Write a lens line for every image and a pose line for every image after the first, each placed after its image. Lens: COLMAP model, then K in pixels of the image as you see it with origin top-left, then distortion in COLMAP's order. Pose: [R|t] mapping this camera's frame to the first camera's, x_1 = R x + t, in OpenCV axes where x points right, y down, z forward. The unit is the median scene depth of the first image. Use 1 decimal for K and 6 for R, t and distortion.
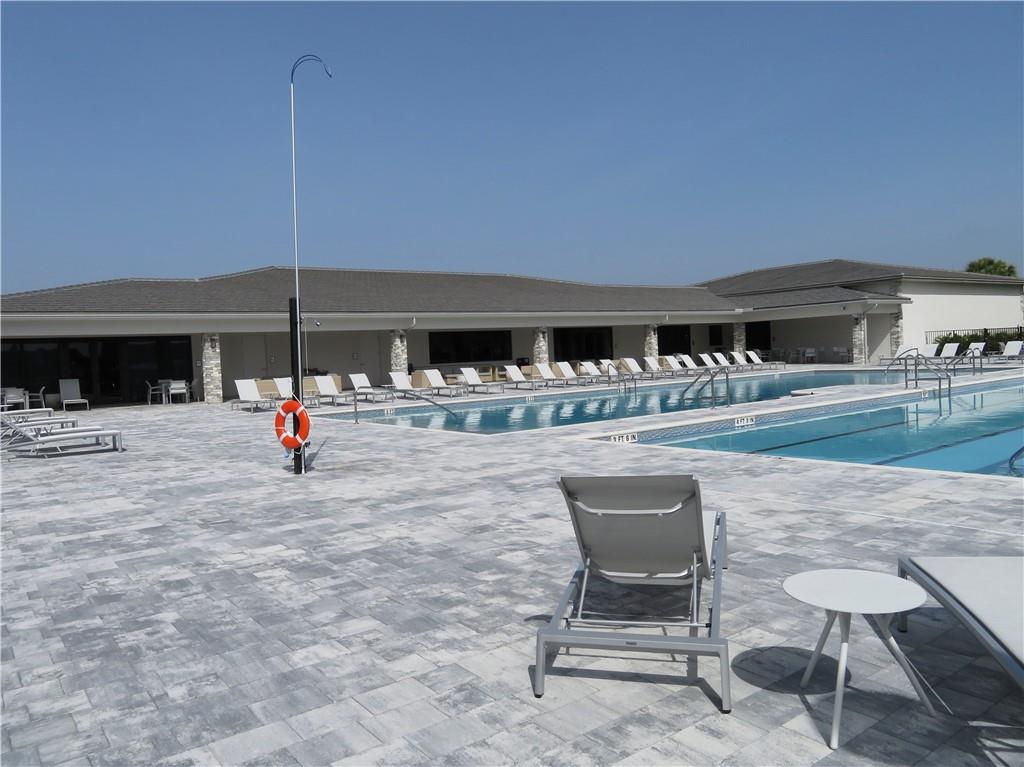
lens RADIAL K [[779.5, 0, 512.0], [0, 779.5, 383.5], [0, 0, 1]] dist [0.007110, -0.001829]
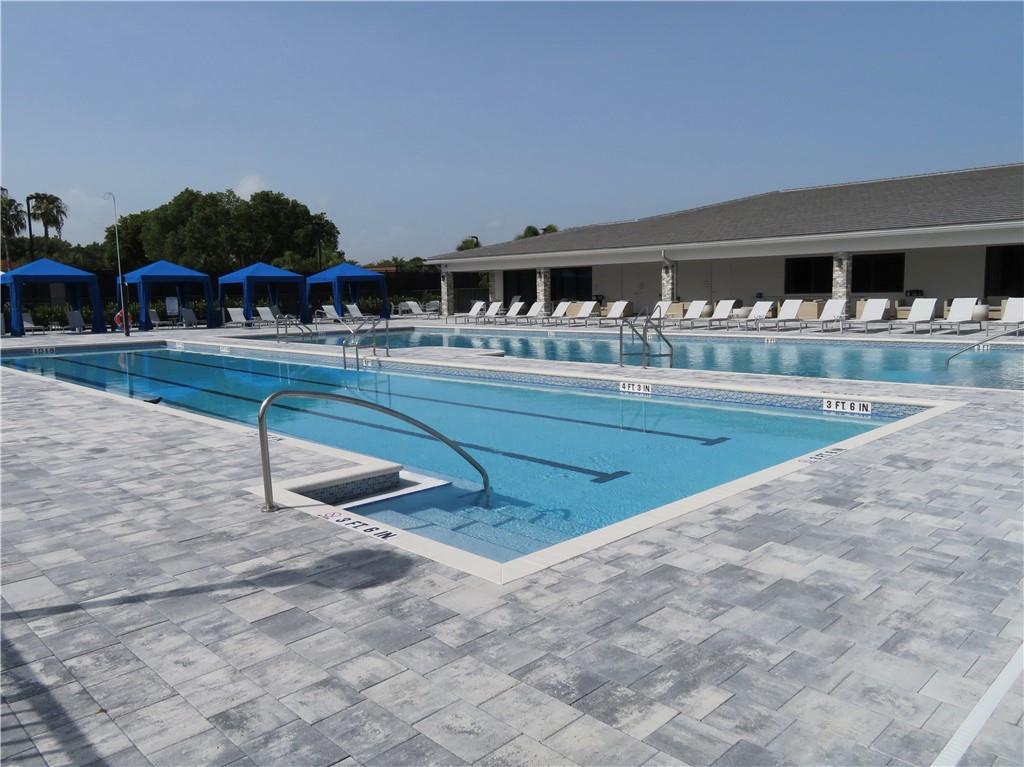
lens RADIAL K [[779.5, 0, 512.0], [0, 779.5, 383.5], [0, 0, 1]] dist [0.007110, -0.001829]
pose [[0.160105, 0.155723, -0.974739, 0.910520], [-0.024939, 0.987801, 0.153713, -0.065049], [0.986785, -0.000301, 0.162035, 0.647010]]
